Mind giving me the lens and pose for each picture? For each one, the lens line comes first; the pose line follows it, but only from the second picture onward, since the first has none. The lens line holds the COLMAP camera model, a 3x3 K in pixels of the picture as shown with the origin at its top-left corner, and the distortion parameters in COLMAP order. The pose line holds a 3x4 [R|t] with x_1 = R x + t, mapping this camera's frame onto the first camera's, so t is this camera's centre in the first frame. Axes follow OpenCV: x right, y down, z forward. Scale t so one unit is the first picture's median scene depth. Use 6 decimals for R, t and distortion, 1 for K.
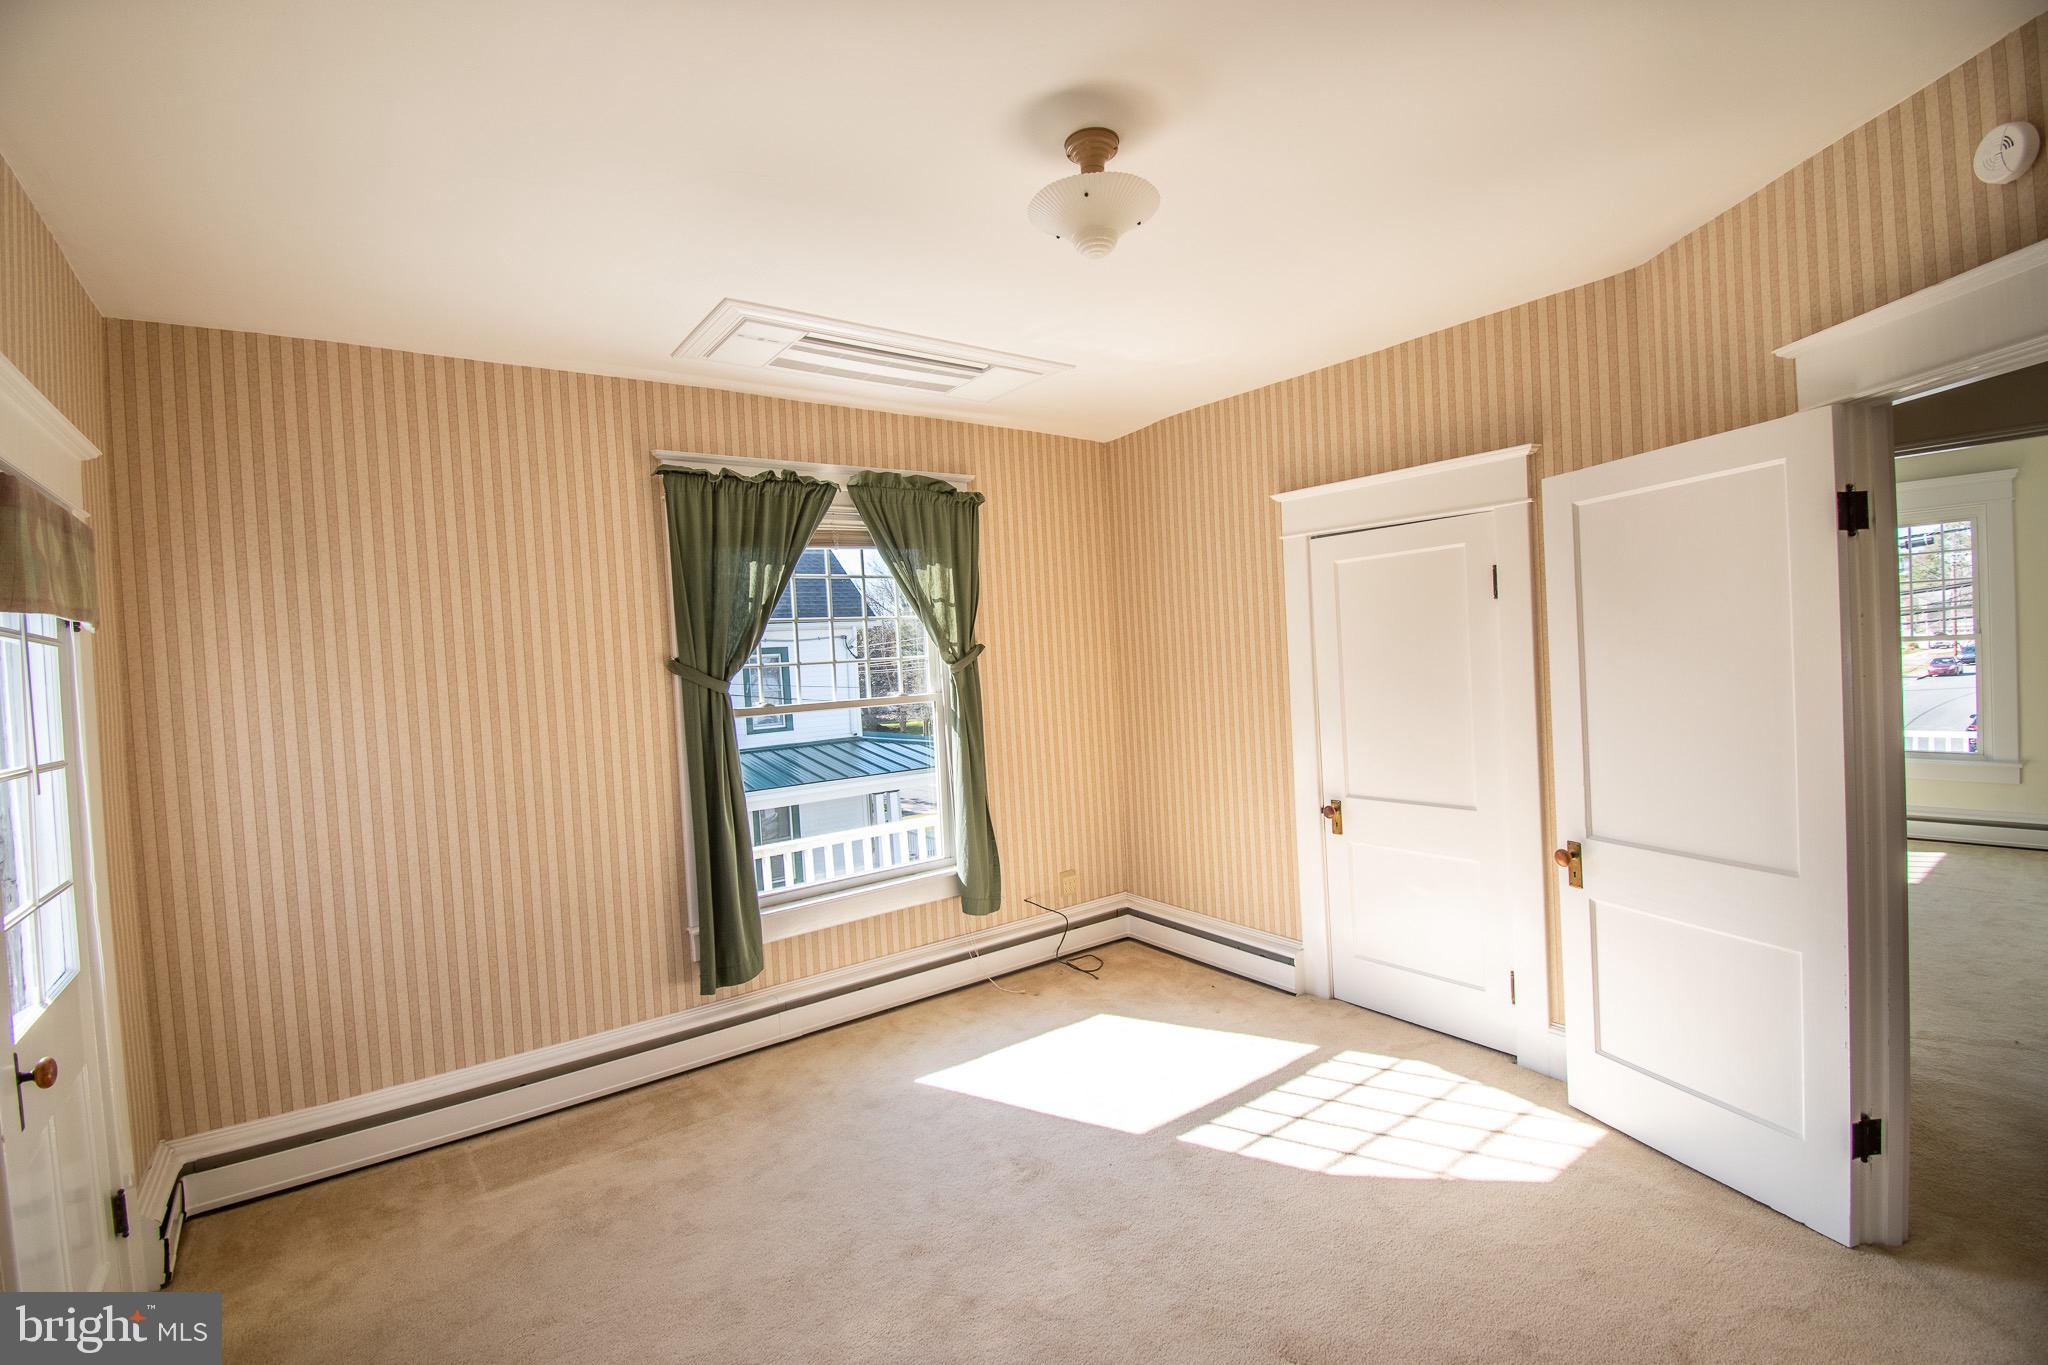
lens RADIAL K [[914.3, 0, 1022.6], [0, 914.3, 674.9], [0, 0, 1]] dist [0.009977, -0.018255]
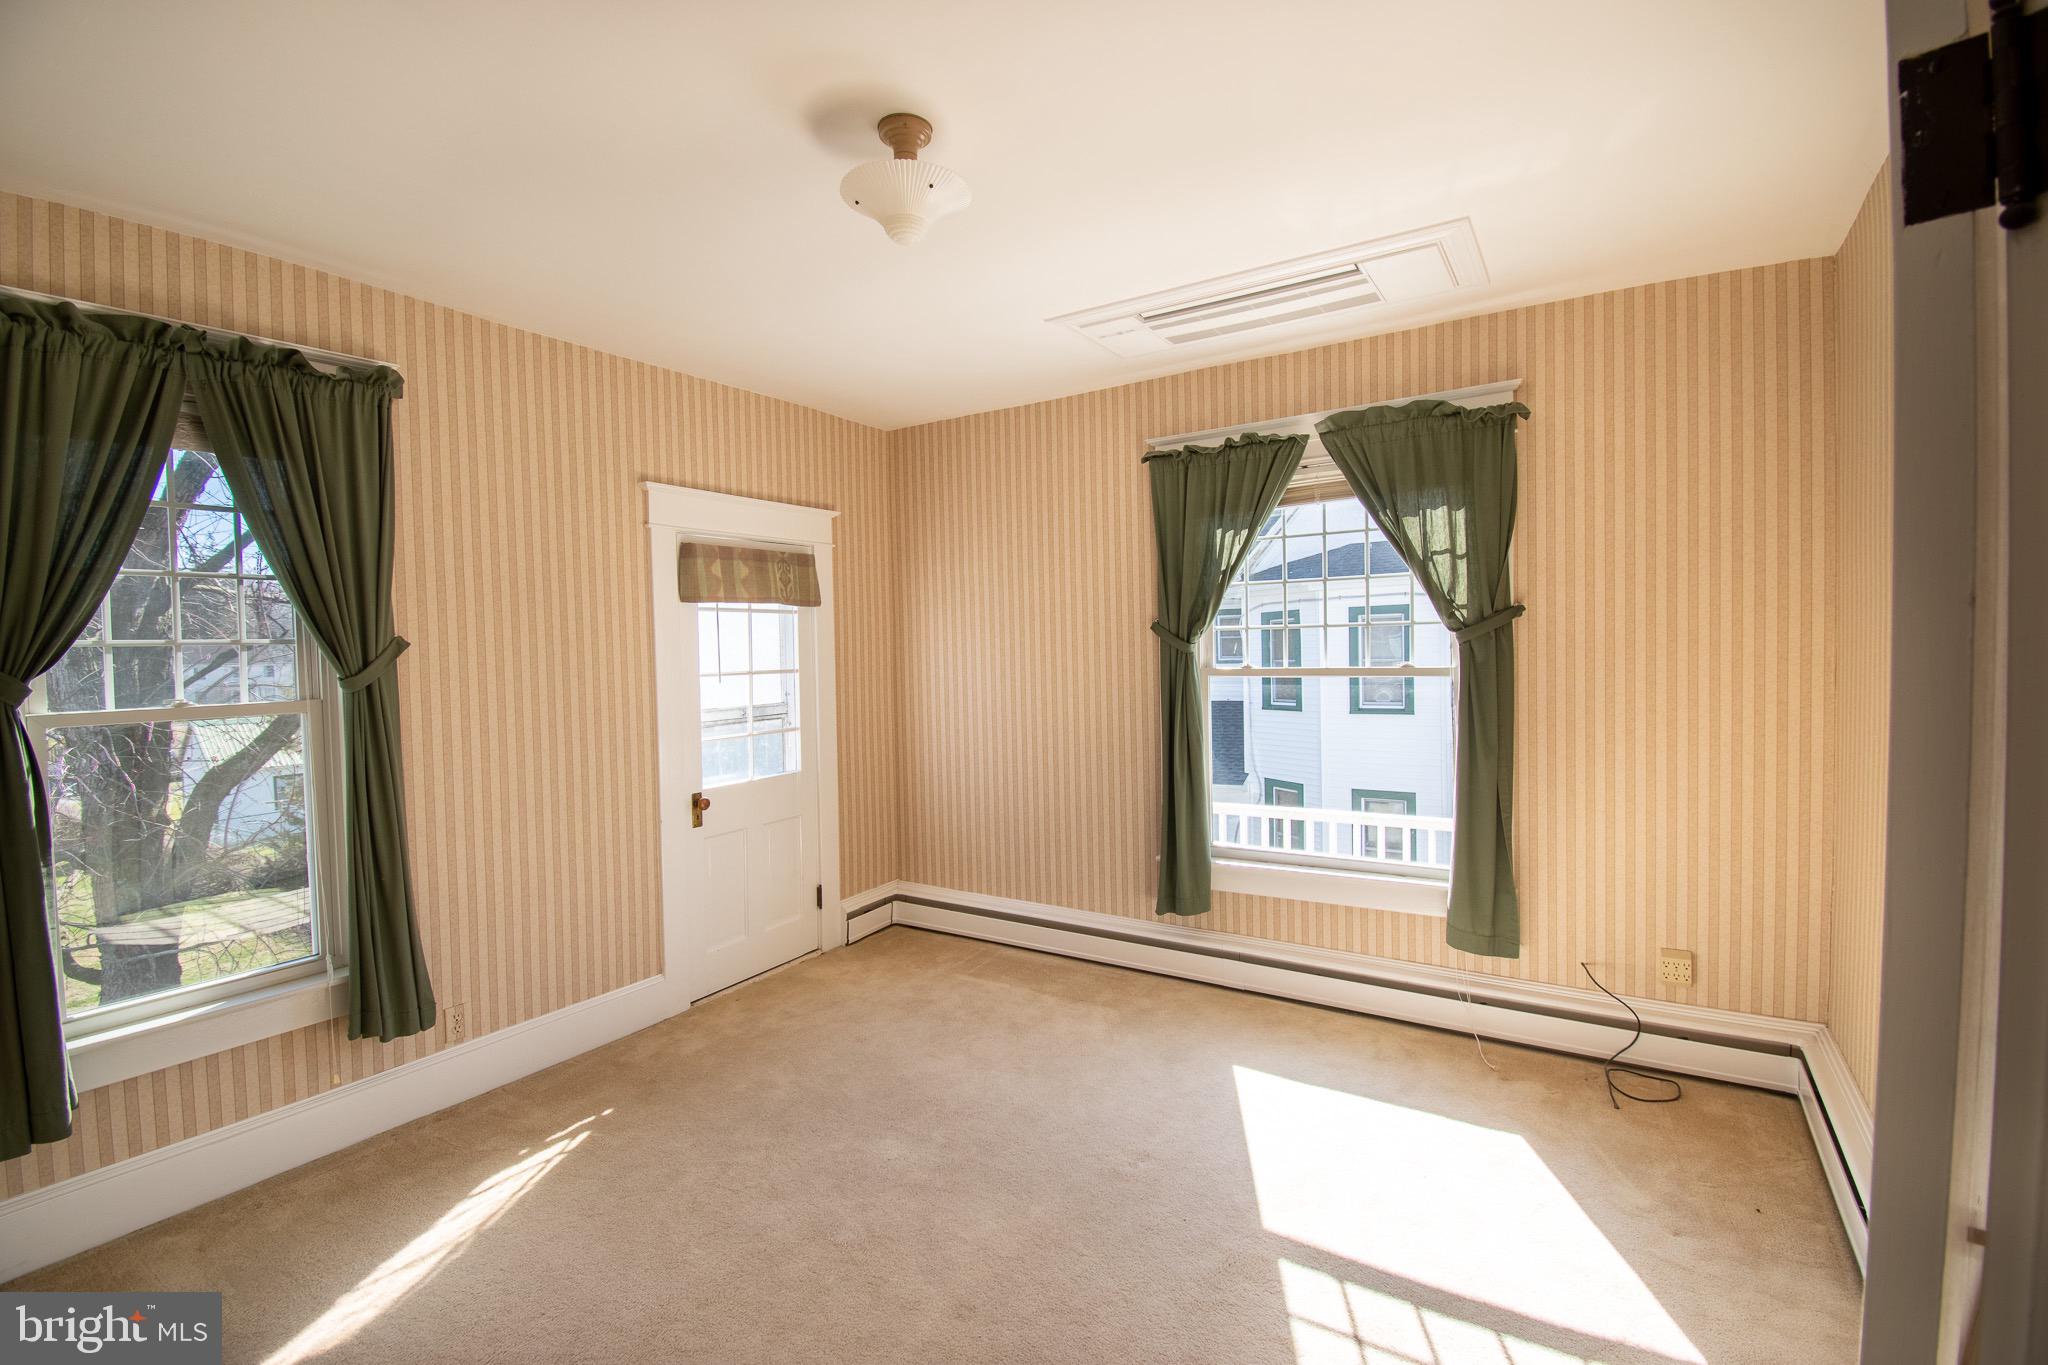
lens RADIAL K [[914.3, 0, 1024.4], [0, 914.3, 679.1], [0, 0, 1]] dist [0.009977, -0.018255]
pose [[0.354474, 0.081942, -0.931469, 0.609831], [-0.013118, 0.996491, 0.082670, -0.036289], [0.934974, -0.017086, 0.354305, 0.417749]]
